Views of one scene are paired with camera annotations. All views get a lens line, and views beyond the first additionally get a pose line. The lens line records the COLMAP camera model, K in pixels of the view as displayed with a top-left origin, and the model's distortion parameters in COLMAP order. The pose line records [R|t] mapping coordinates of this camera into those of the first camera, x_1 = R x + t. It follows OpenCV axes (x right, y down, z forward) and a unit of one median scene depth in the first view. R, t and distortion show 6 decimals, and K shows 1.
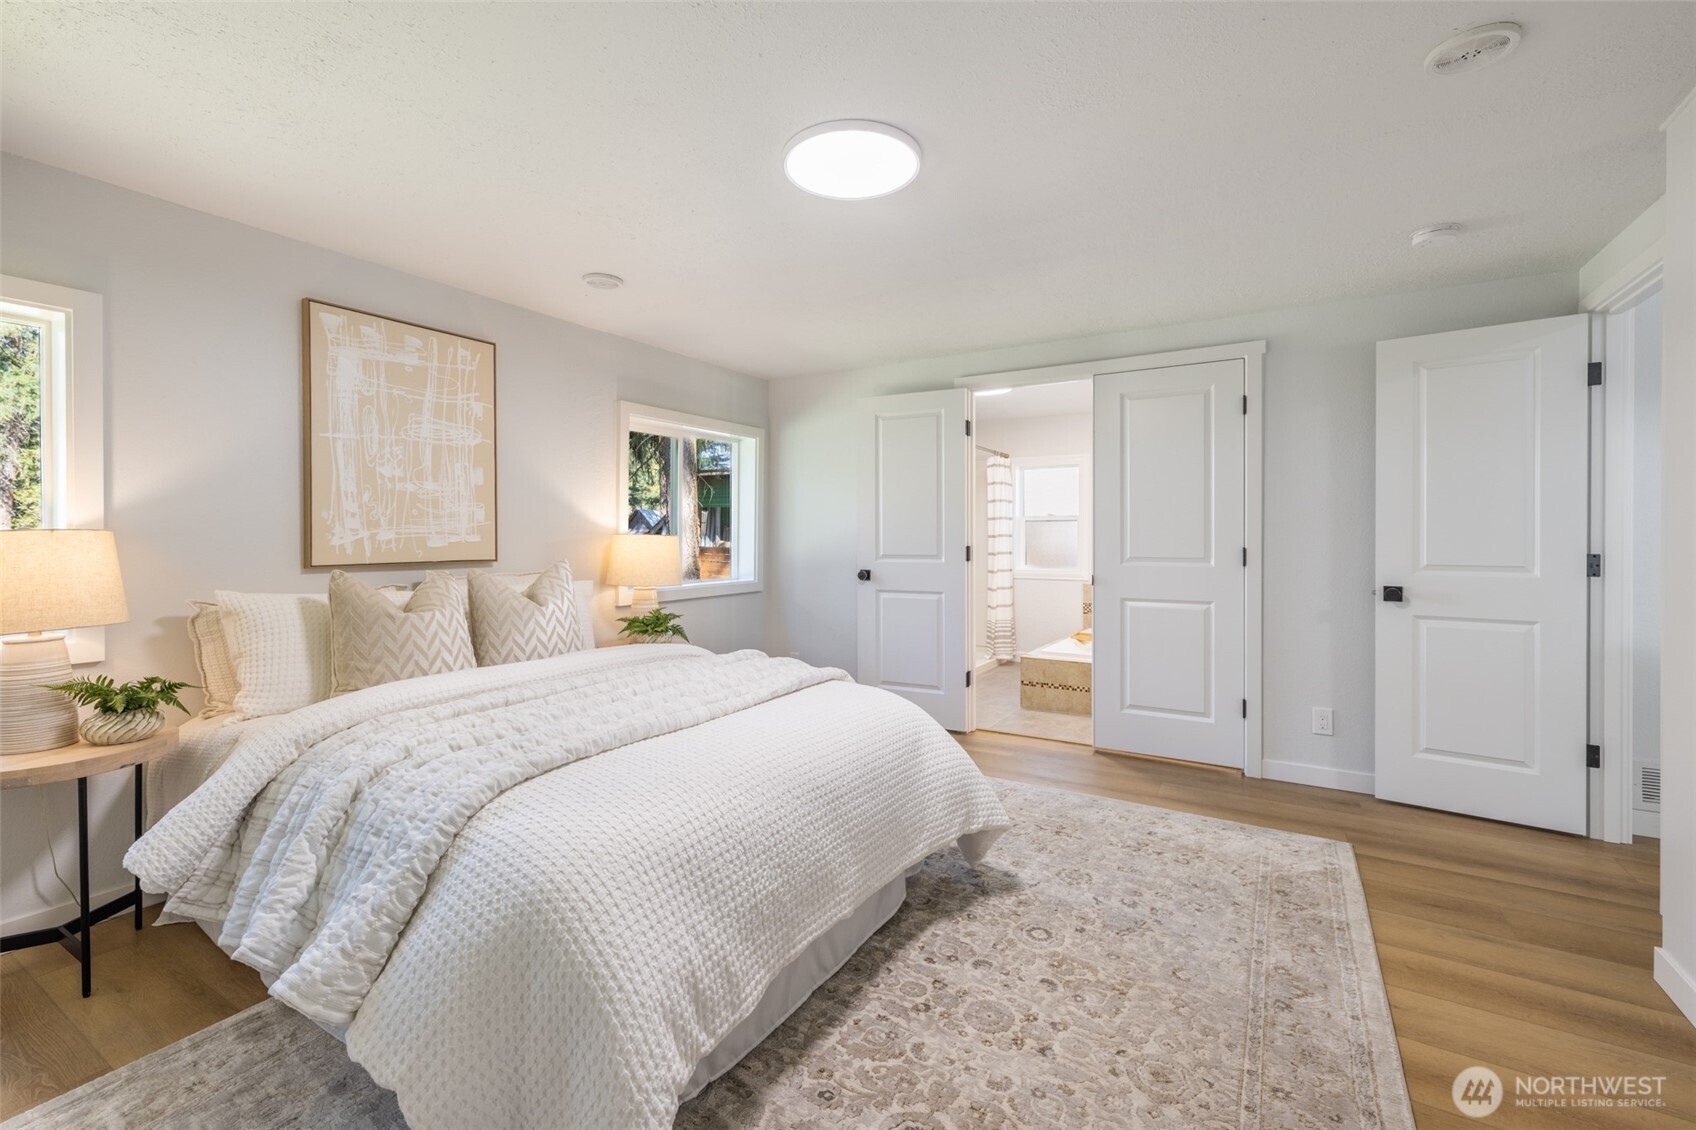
lens RADIAL K [[728.9, 0, 835.4], [0, 728.9, 541.1], [0, 0, 1]] dist [0.000027, 0.000143]
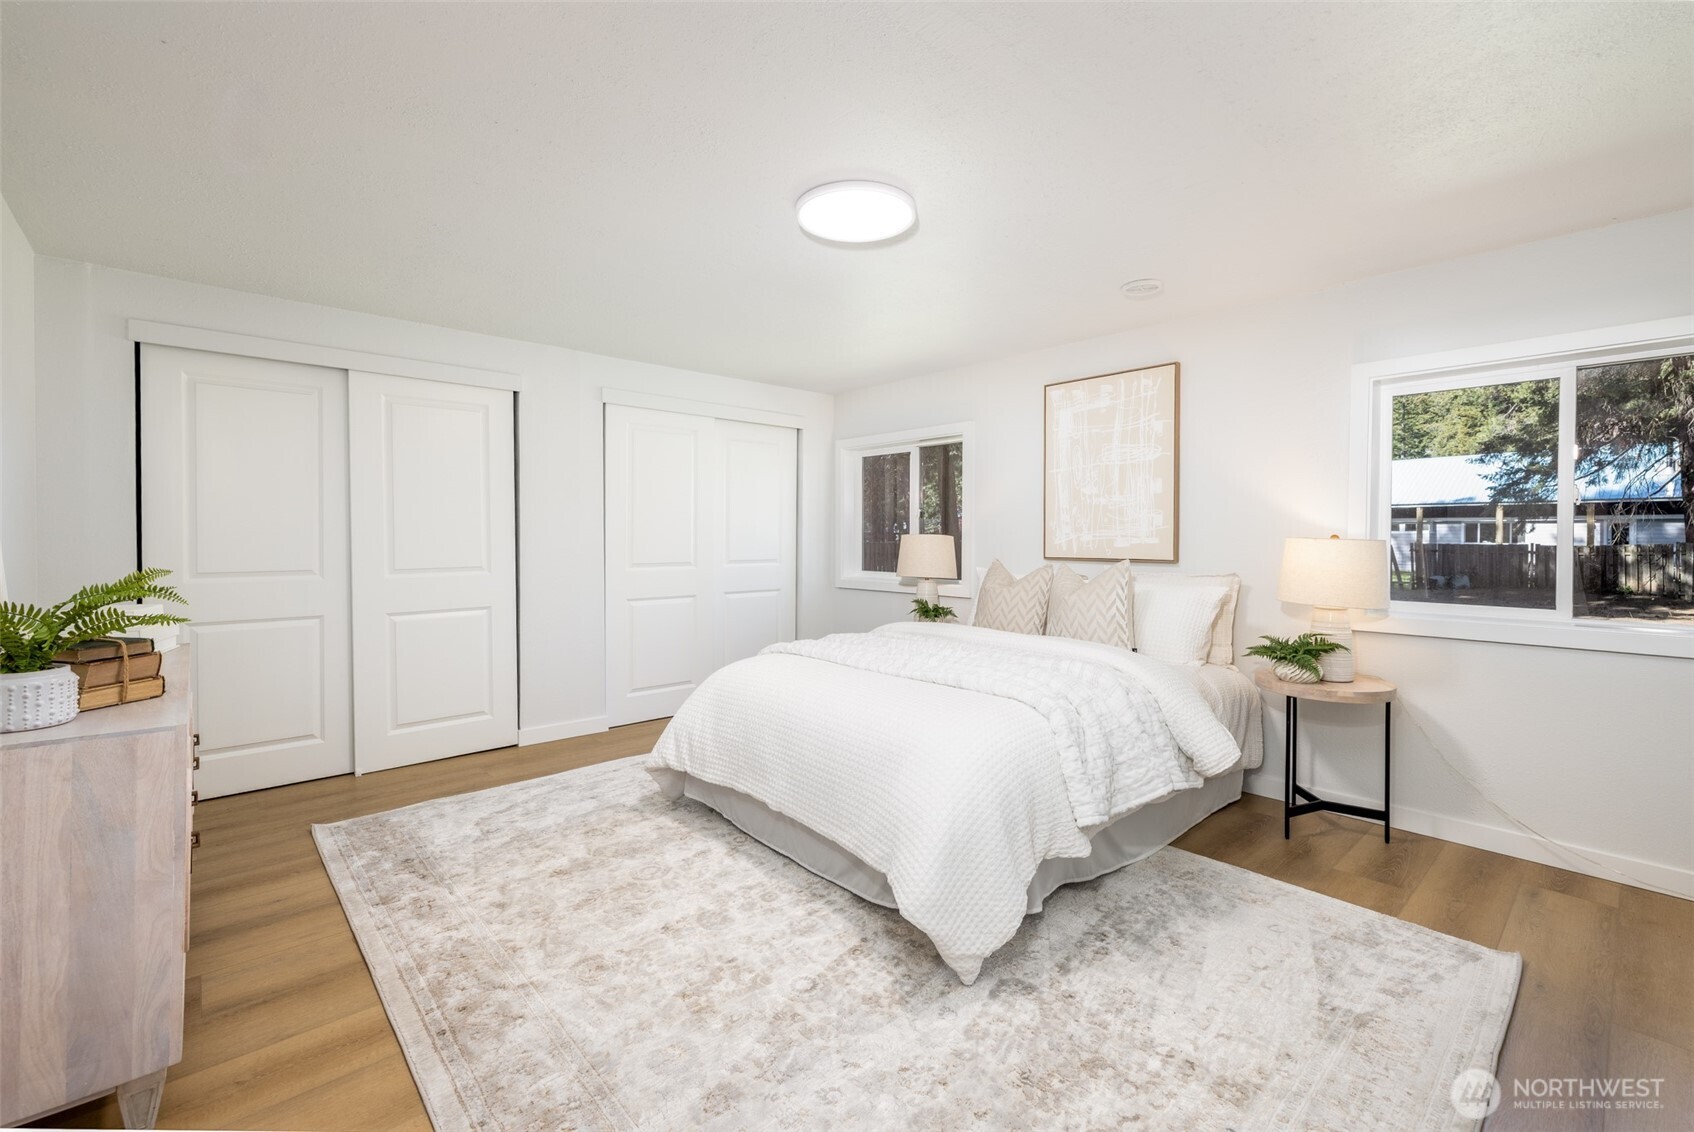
lens RADIAL K [[728.0, 0, 845.3], [0, 728.0, 551.5], [0, 0, 1]] dist [0.000027, 0.000143]
pose [[-0.281777, 0.025735, -0.959135, 0.817206], [-0.004025, 0.999600, 0.028003, -0.018489], [0.959471, 0.011752, -0.281561, 0.945123]]
